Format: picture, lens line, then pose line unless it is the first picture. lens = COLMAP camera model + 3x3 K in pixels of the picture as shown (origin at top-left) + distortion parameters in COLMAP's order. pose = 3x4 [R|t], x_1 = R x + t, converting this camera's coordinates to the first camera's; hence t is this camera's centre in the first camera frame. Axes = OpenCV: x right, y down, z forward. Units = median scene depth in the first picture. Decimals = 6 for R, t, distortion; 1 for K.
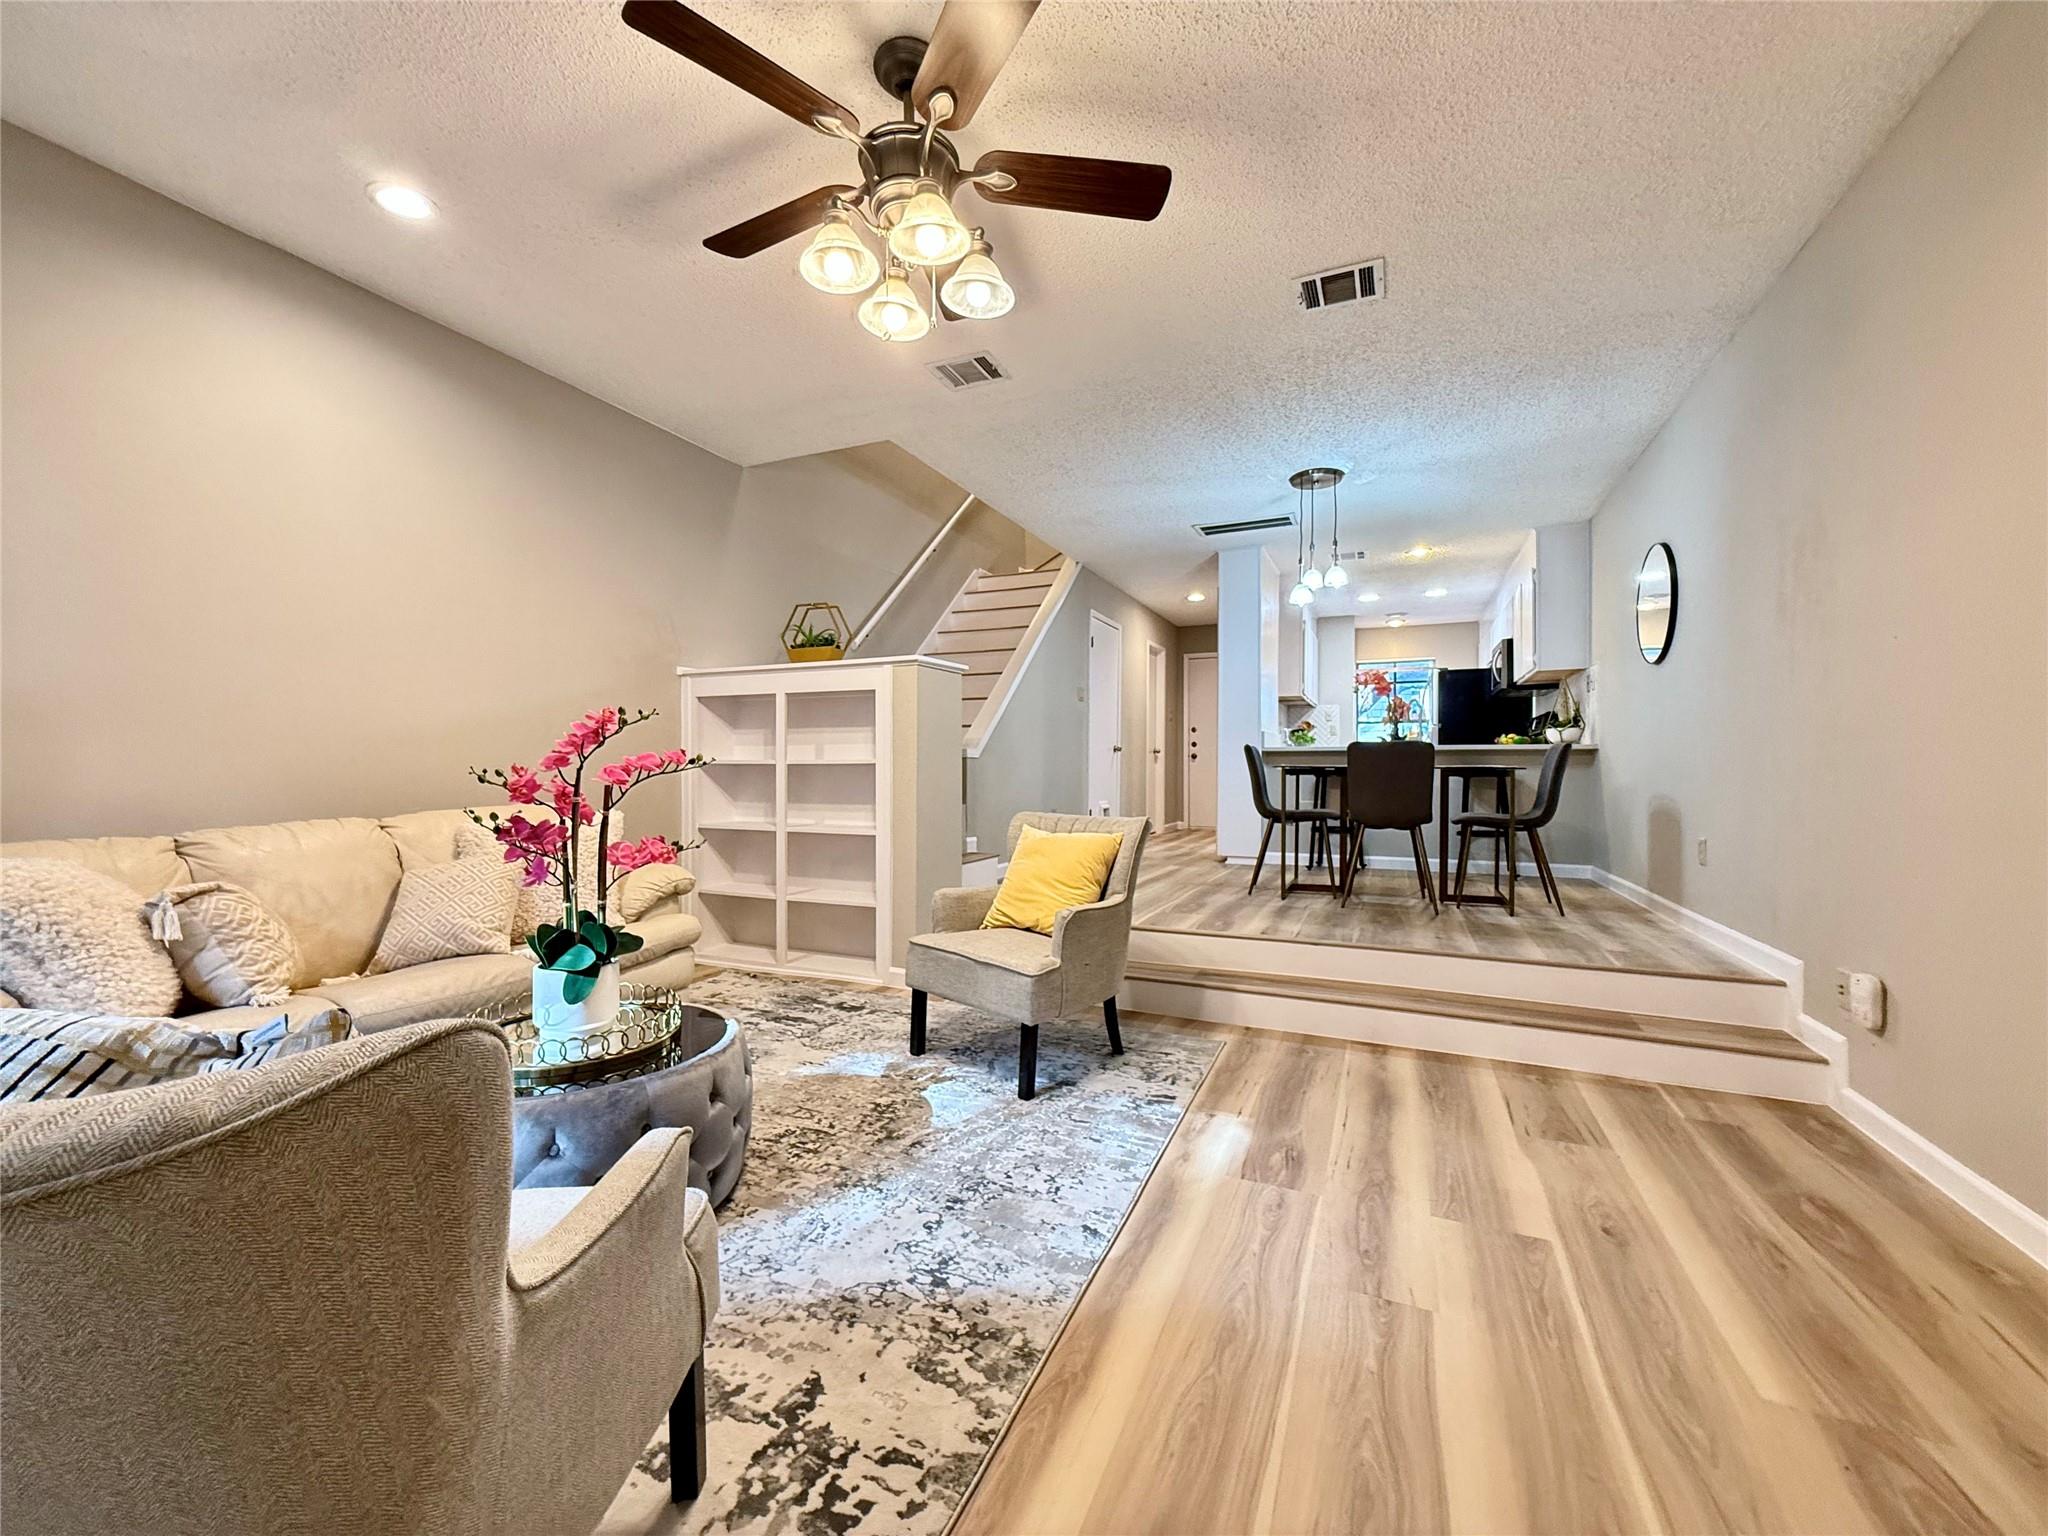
lens RADIAL K [[824.1, 0, 1011.0], [0, 824.1, 768.7], [0, 0, 1]] dist [-0.001658, -0.000293]
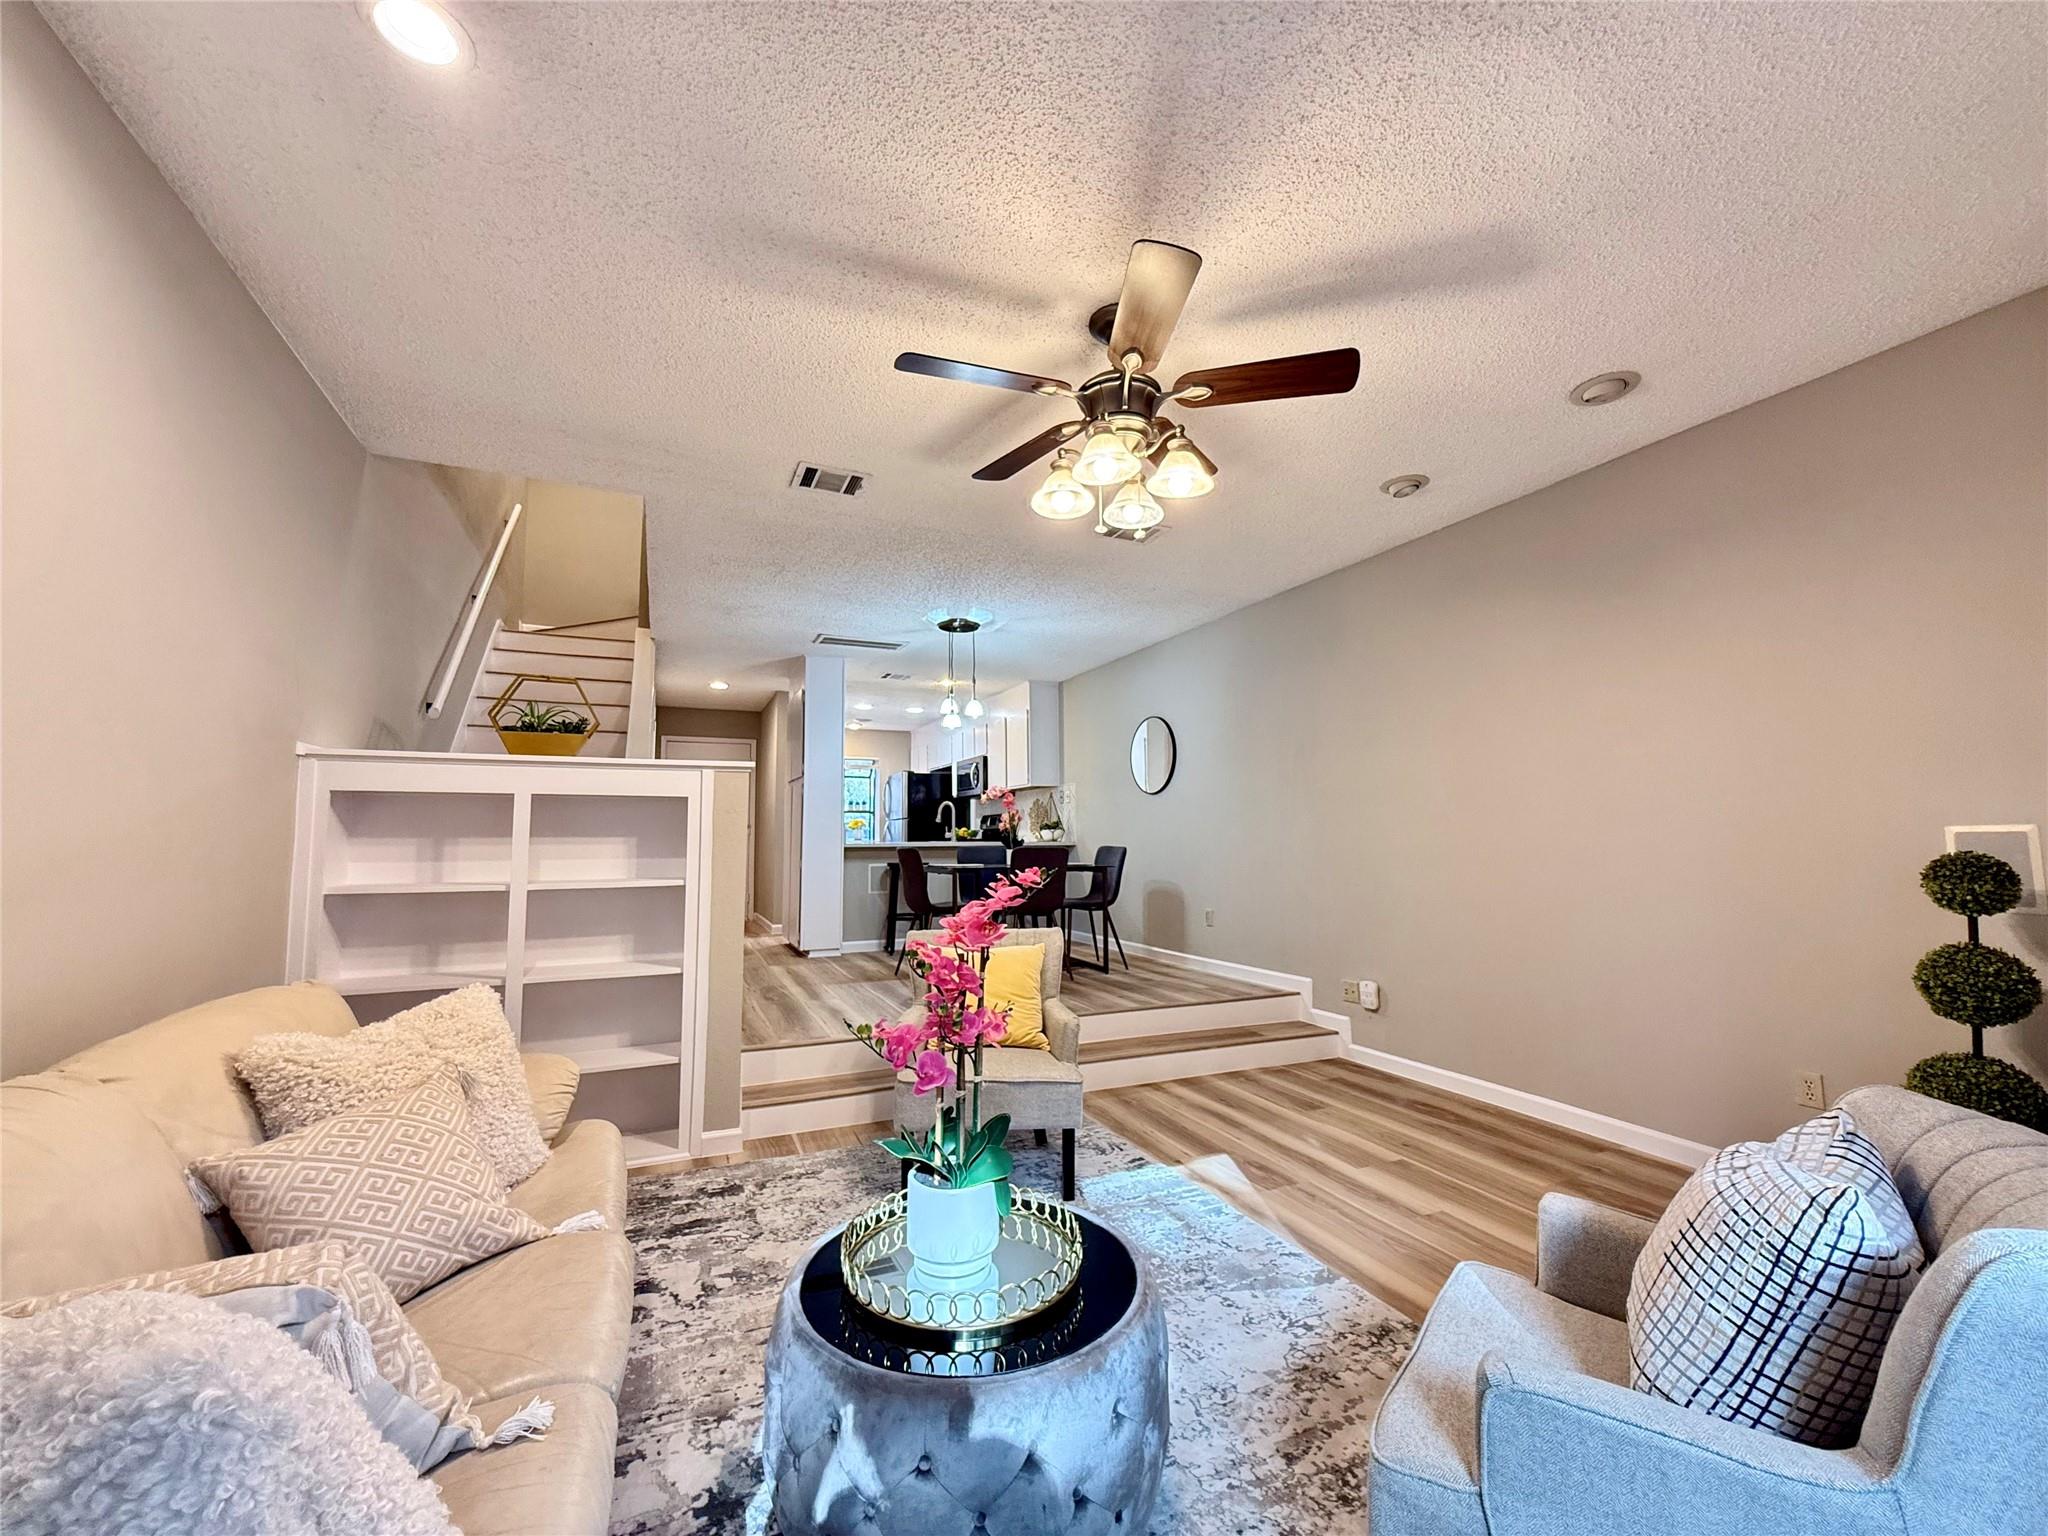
lens RADIAL K [[824.1, 0, 1028.2], [0, 824.1, 767.6], [0, 0, 1]] dist [-0.001658, -0.000293]
pose [[0.655818, 0.059773, 0.752549, -0.750865], [0.006625, 0.996366, -0.084912, -0.069225], [-0.754890, 0.060673, 0.653039, 0.244759]]
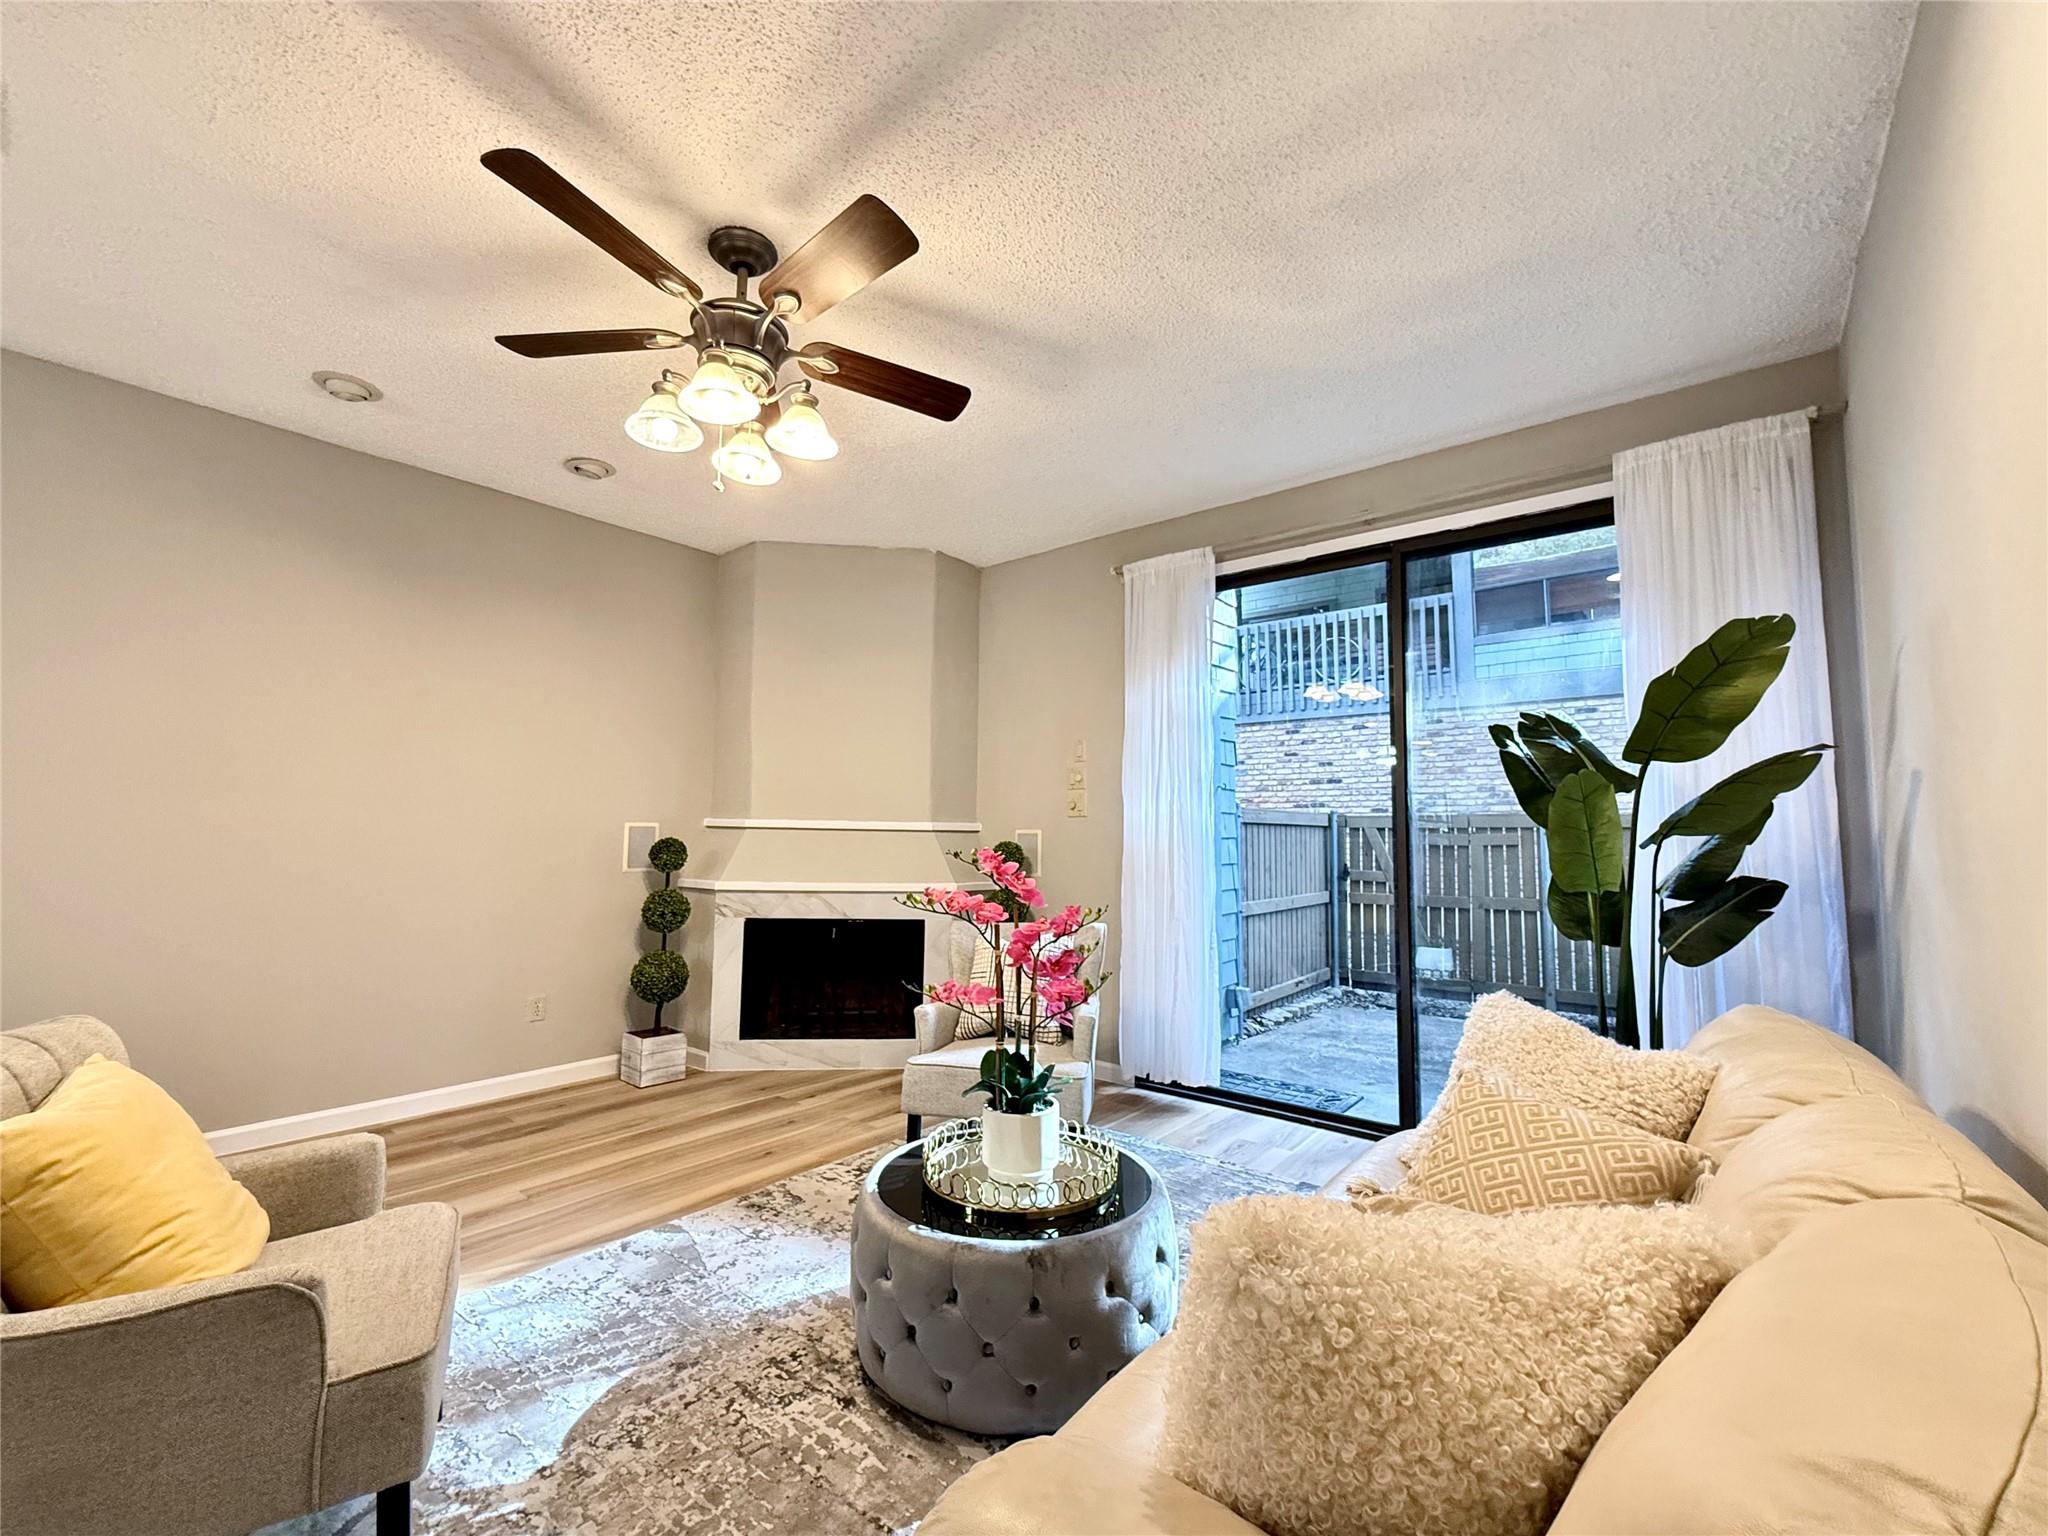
lens RADIAL K [[824.1, 0, 1013.0], [0, 824.1, 764.5], [0, 0, 1]] dist [-0.001658, -0.000293]
pose [[-0.968674, 0.014874, 0.247890, -0.507803], [-0.008561, 0.995611, -0.093192, -0.050192], [-0.248188, -0.092395, -0.964296, 1.322423]]
